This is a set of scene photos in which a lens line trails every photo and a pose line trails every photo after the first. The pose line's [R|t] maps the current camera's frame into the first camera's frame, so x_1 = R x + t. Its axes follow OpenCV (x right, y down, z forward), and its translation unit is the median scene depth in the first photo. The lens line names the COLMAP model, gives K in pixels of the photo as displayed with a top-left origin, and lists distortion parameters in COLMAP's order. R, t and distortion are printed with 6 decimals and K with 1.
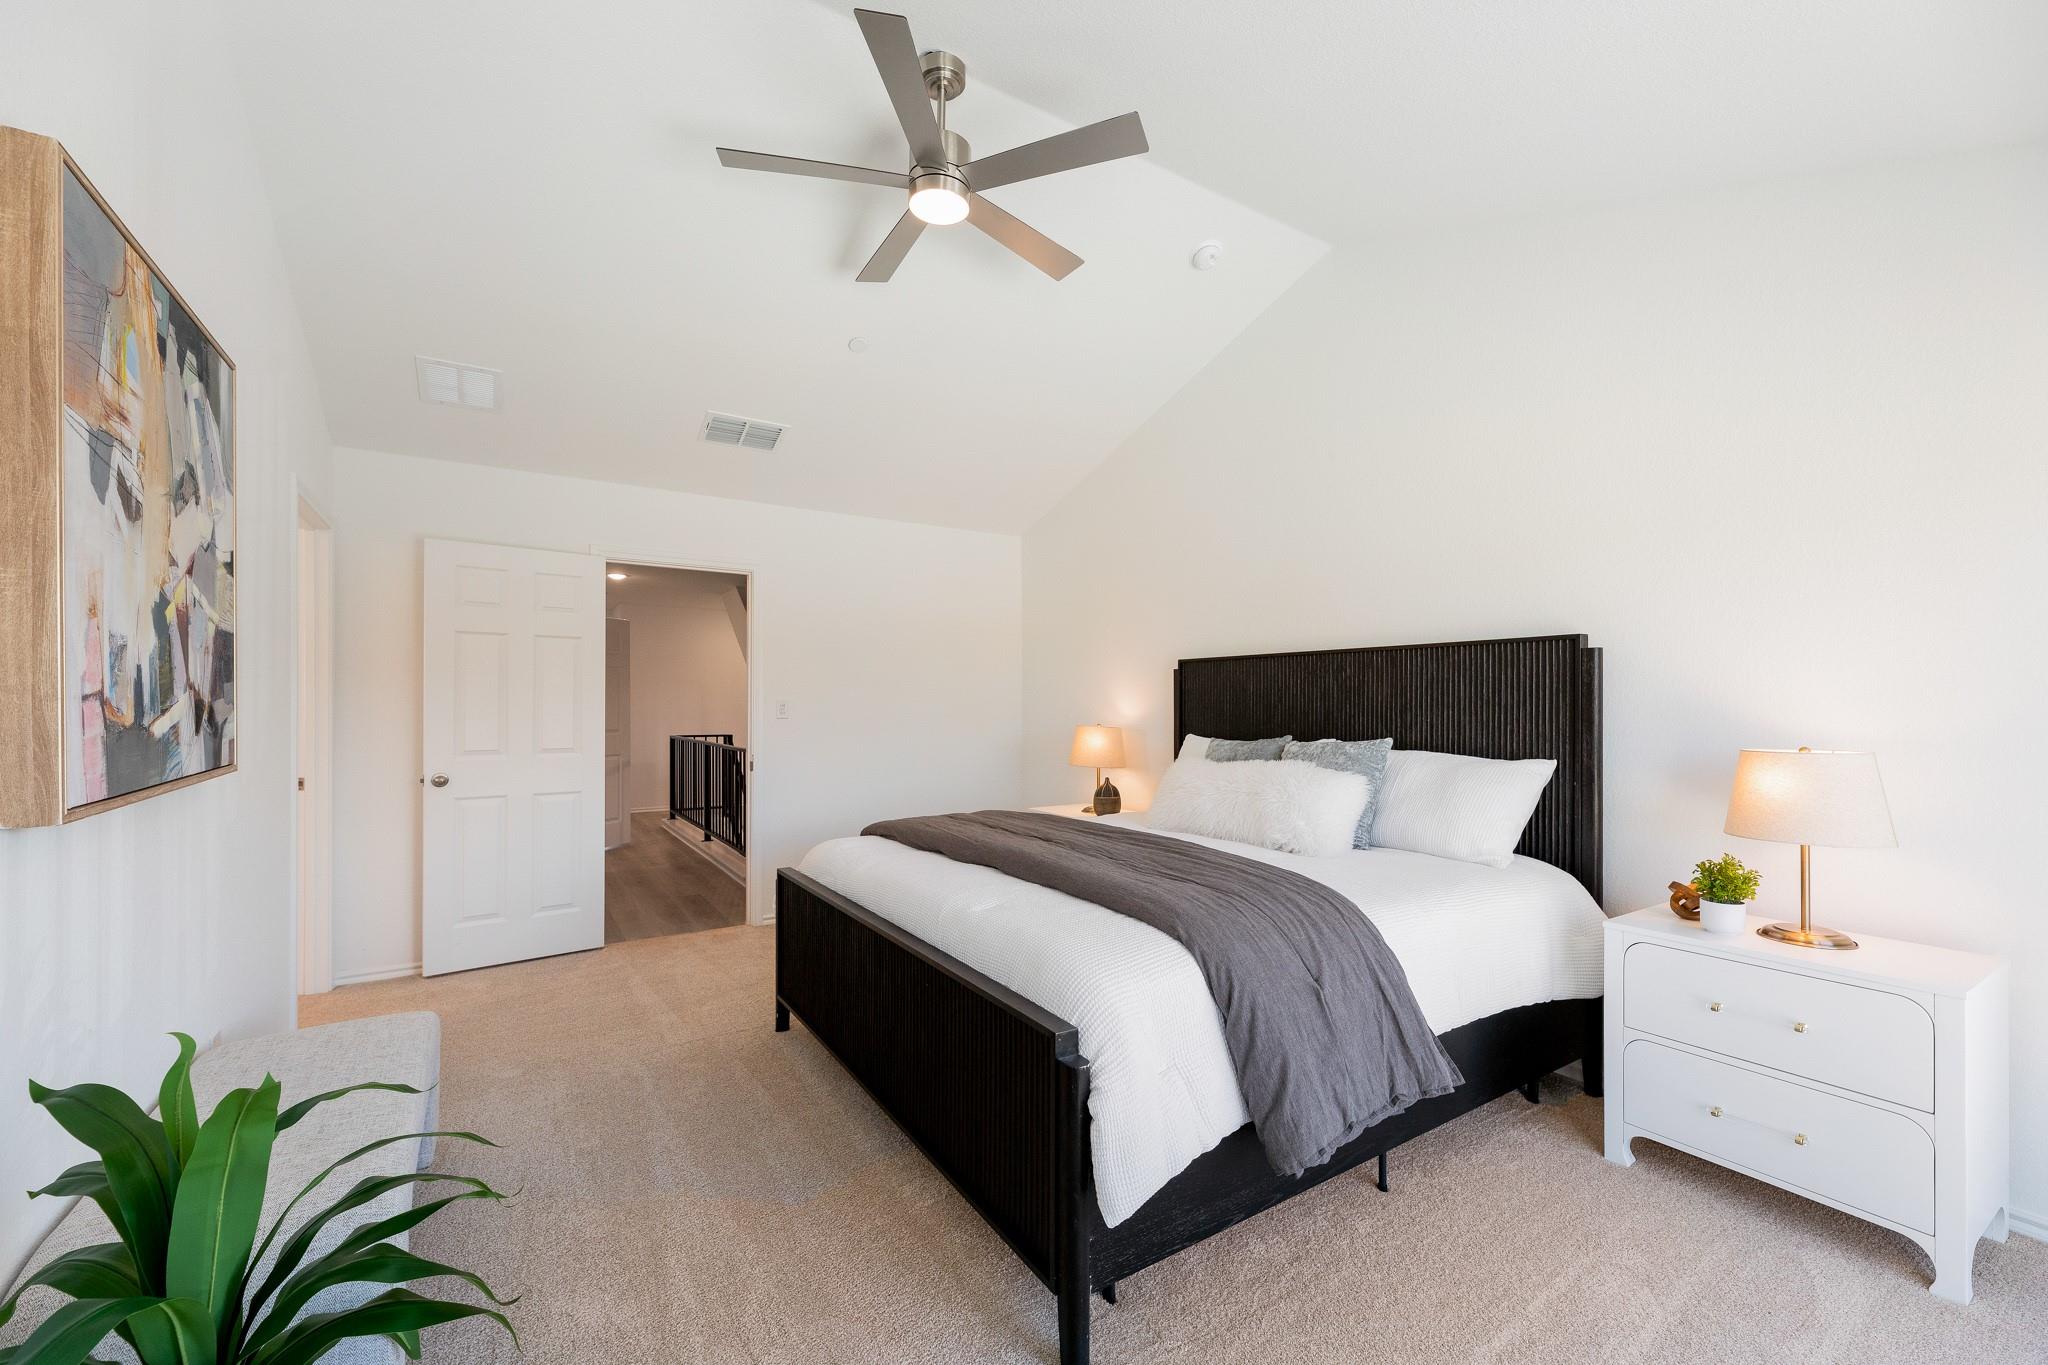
lens RADIAL K [[848.6, 0, 1025.9], [0, 848.6, 719.6], [0, 0, 1]] dist [0.002349, 0.000360]
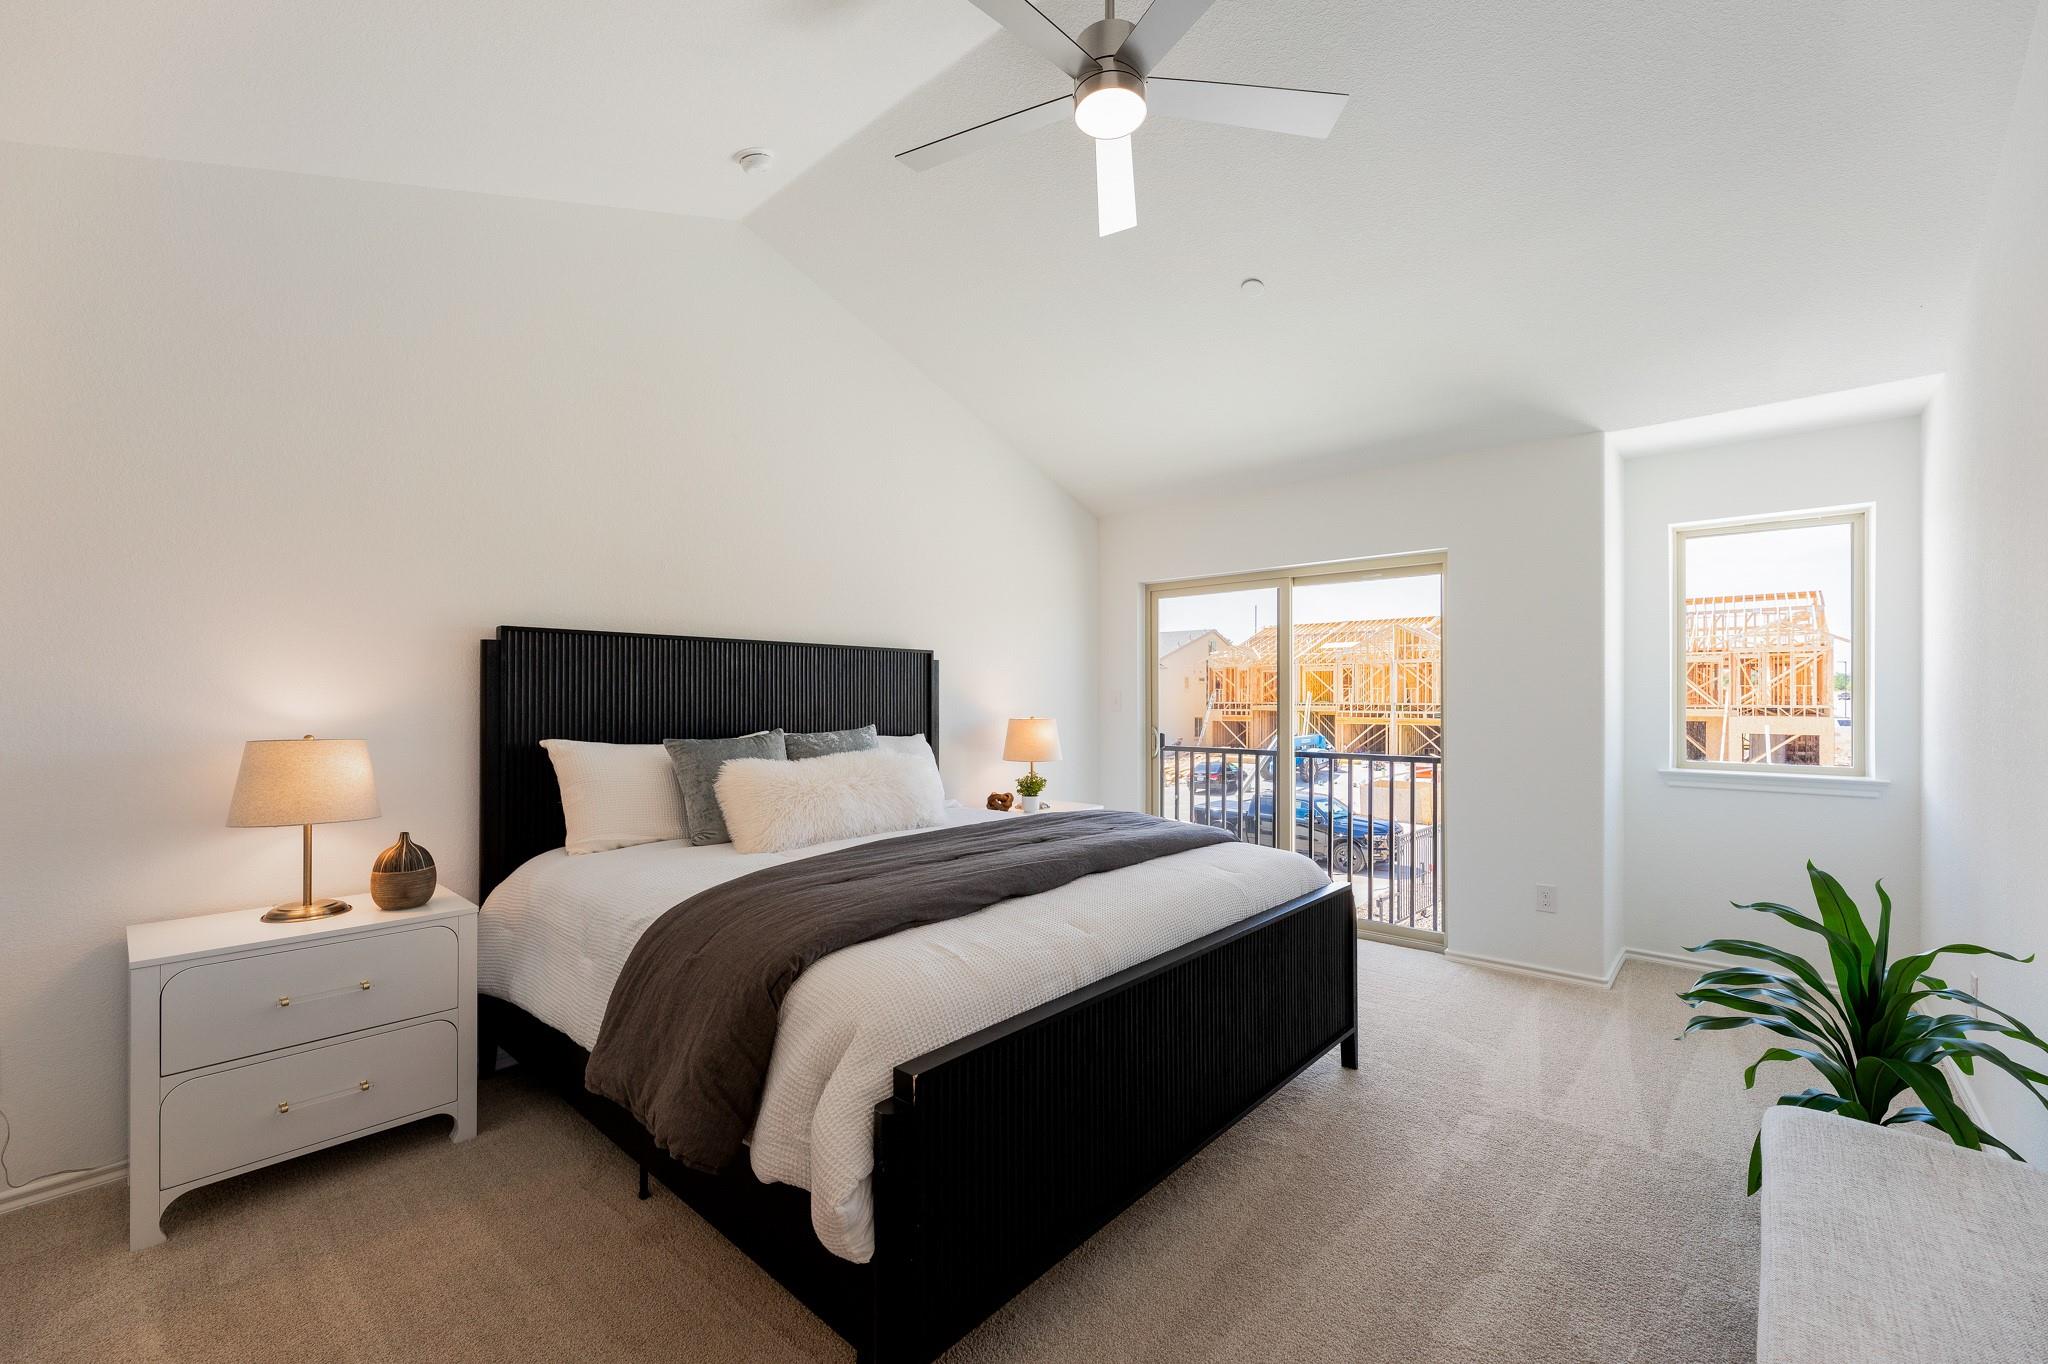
lens RADIAL K [[848.6, 0, 1025.9], [0, 848.6, 719.1], [0, 0, 1]] dist [0.002349, 0.000360]
pose [[-0.279056, -0.031716, 0.959751, -0.756387], [0.006143, 0.999375, 0.034811, -0.025148], [-0.960255, 0.015610, -0.278687, 1.087107]]
